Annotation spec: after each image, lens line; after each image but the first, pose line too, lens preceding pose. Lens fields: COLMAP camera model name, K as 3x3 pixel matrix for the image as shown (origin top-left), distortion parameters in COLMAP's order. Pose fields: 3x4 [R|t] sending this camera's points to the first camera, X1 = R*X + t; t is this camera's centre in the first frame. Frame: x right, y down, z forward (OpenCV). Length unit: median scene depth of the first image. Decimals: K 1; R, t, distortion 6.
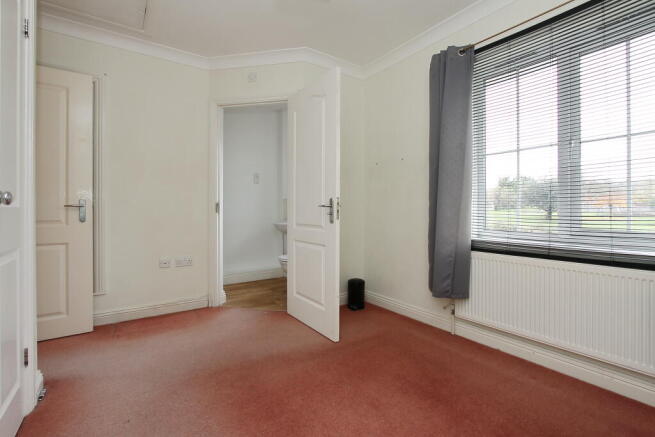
lens RADIAL K [[311.0, 0, 326.5], [0, 311.0, 211.3], [0, 0, 1]] dist [-0.013910, 0.000181]
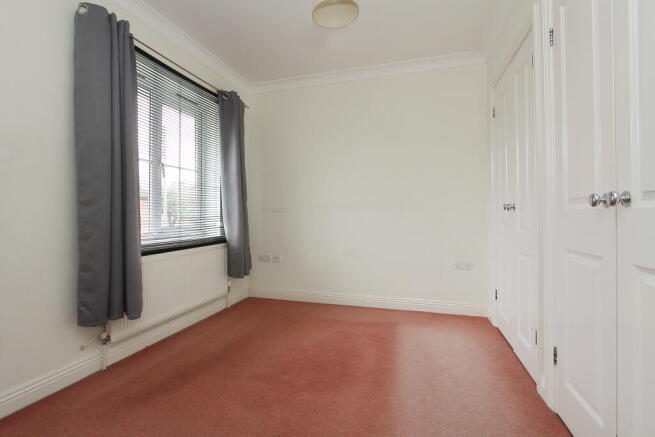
lens RADIAL K [[311.0, 0, 326.5], [0, 311.0, 211.3], [0, 0, 1]] dist [-0.013910, 0.000181]
pose [[-0.638345, 0.009061, 0.769697, -0.627724], [0.011105, 0.999935, -0.002562, -0.002325], [-0.769670, 0.006912, -0.638405, 1.171301]]
